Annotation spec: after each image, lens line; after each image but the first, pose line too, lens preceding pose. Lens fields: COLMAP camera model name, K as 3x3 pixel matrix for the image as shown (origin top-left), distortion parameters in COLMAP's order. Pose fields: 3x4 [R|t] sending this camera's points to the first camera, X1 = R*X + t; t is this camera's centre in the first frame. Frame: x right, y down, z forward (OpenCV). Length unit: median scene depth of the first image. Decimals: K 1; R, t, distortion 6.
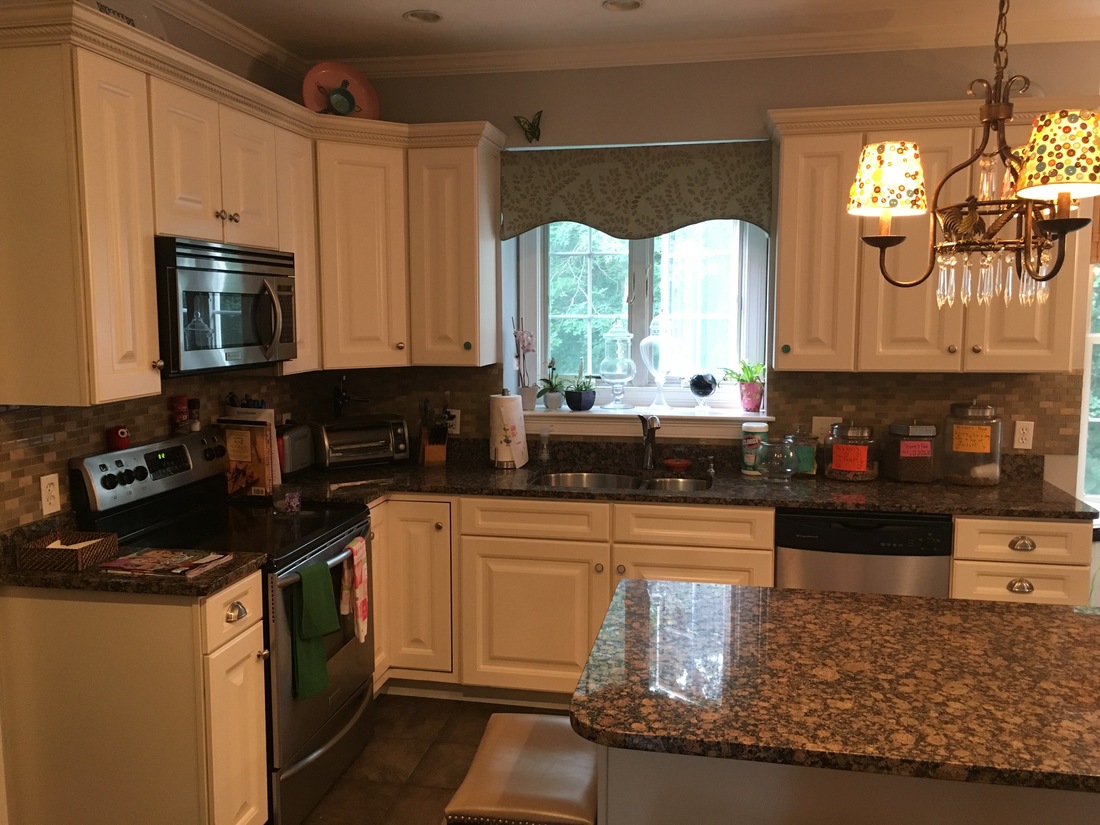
lens RADIAL K [[932.6, 0, 548.6], [0, 932.6, 402.2], [0, 0, 1]] dist [0.048056, -0.032742]
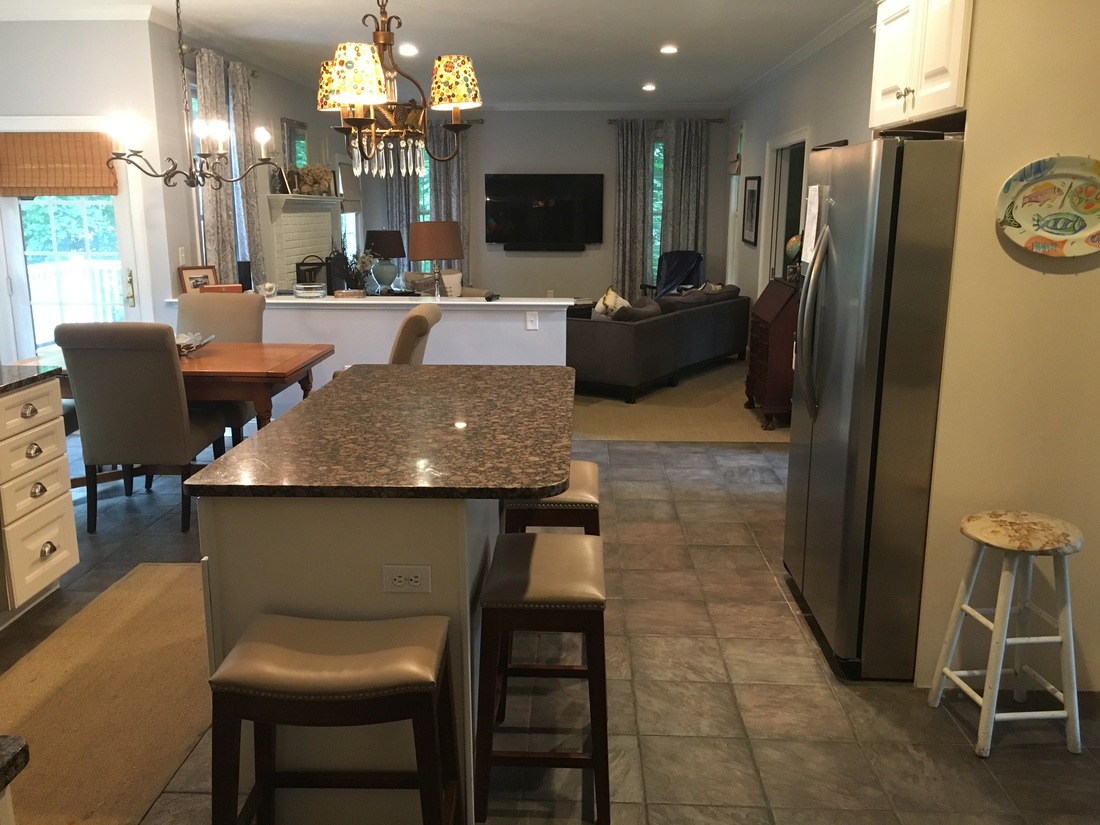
lens RADIAL K [[932.6, 0, 545.2], [0, 932.6, 414.7], [0, 0, 1]] dist [0.048056, -0.032742]
pose [[-0.167004, -0.208353, 0.963690, -1.255013], [0.097384, 0.969152, 0.226410, -0.058172], [-0.981135, 0.131659, -0.141562, 1.227030]]
